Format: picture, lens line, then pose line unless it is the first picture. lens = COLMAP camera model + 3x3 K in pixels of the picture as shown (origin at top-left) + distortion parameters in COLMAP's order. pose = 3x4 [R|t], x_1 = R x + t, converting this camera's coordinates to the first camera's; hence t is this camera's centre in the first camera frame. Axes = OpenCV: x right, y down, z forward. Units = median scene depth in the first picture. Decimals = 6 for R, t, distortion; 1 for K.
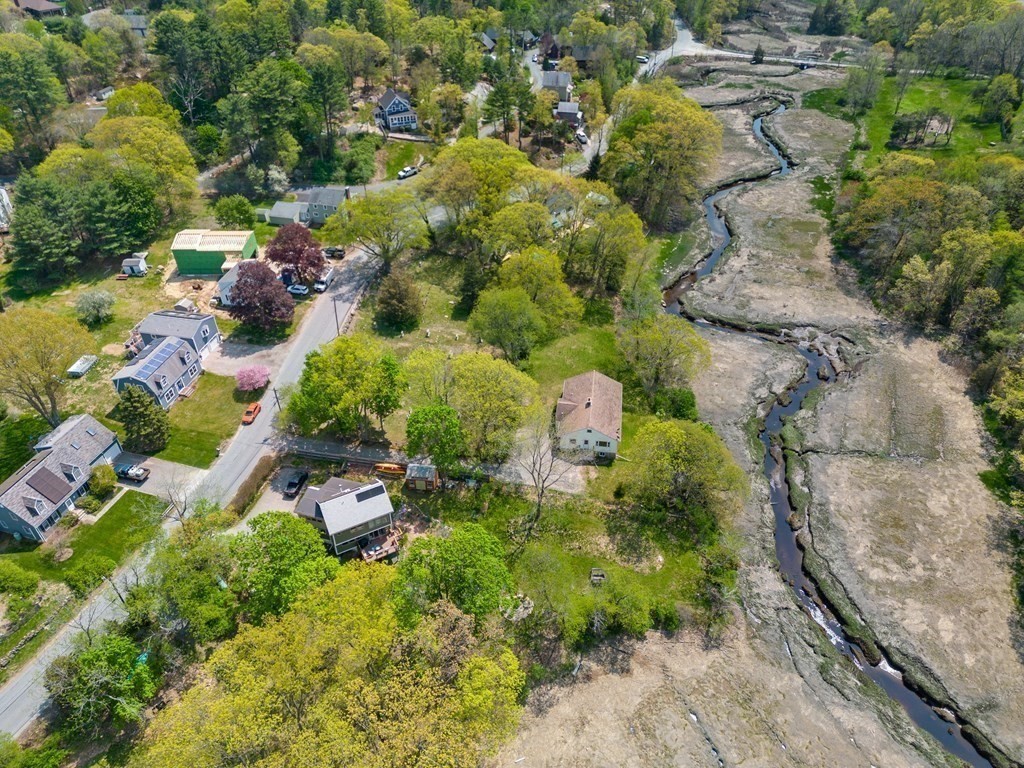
lens RADIAL K [[705.1, 0, 512.0], [0, 705.1, 384.0], [0, 0, 1]] dist [0.071158, -0.061426]
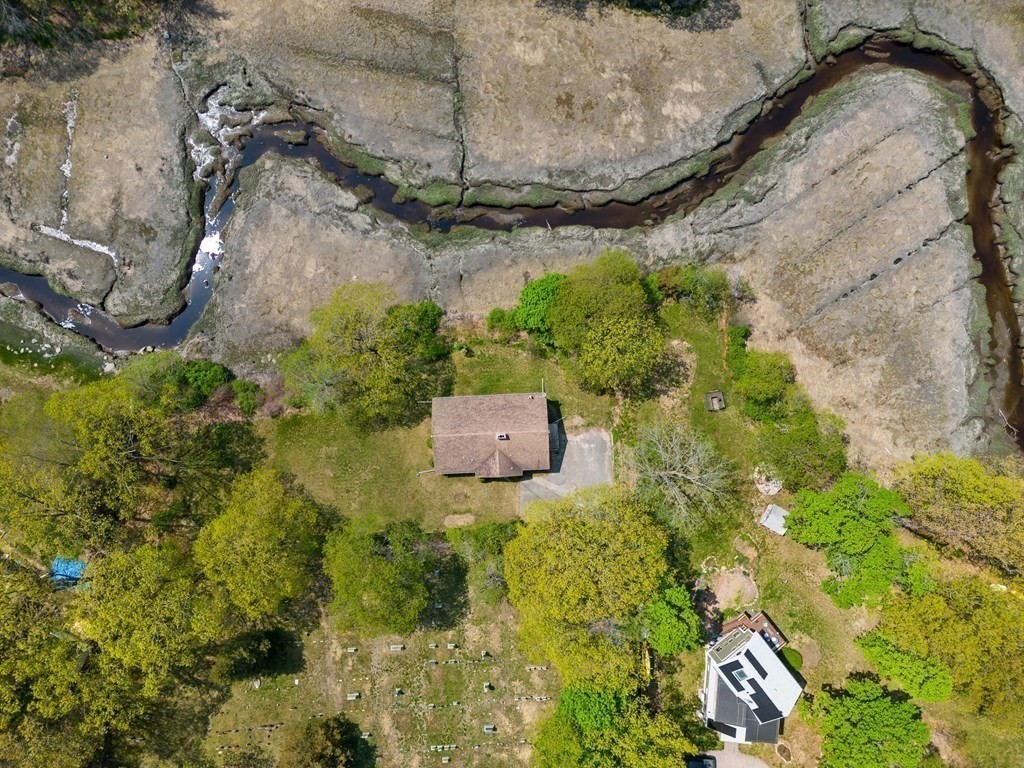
lens RADIAL K [[705.1, 0, 512.0], [0, 705.1, 384.0], [0, 0, 1]] dist [0.071158, -0.061426]
pose [[-0.187252, -0.980747, 0.055418, 0.088759], [0.616833, -0.073489, 0.783656, -0.417354], [-0.764496, 0.180925, 0.618718, 0.363184]]
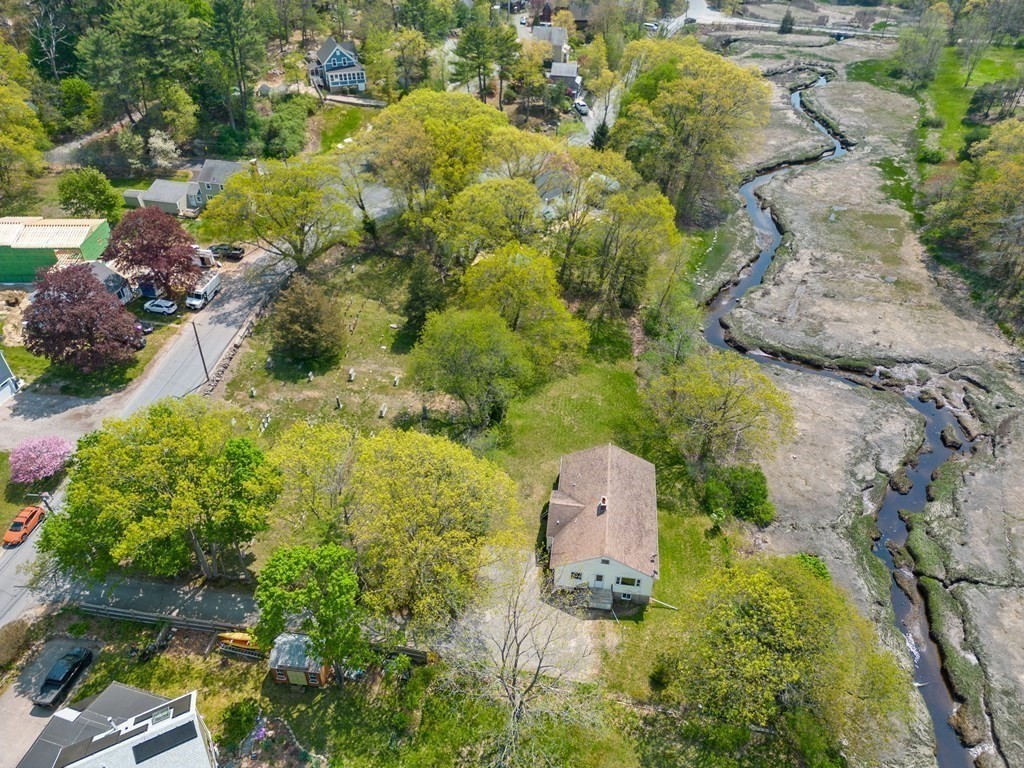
lens RADIAL K [[705.1, 0, 512.0], [0, 705.1, 384.0], [0, 0, 1]] dist [0.071158, -0.061426]
pose [[0.999927, 0.003274, 0.011626, 0.018655], [-0.003231, 0.999988, -0.003678, -0.053327], [-0.011638, 0.003640, 0.999926, 0.296345]]
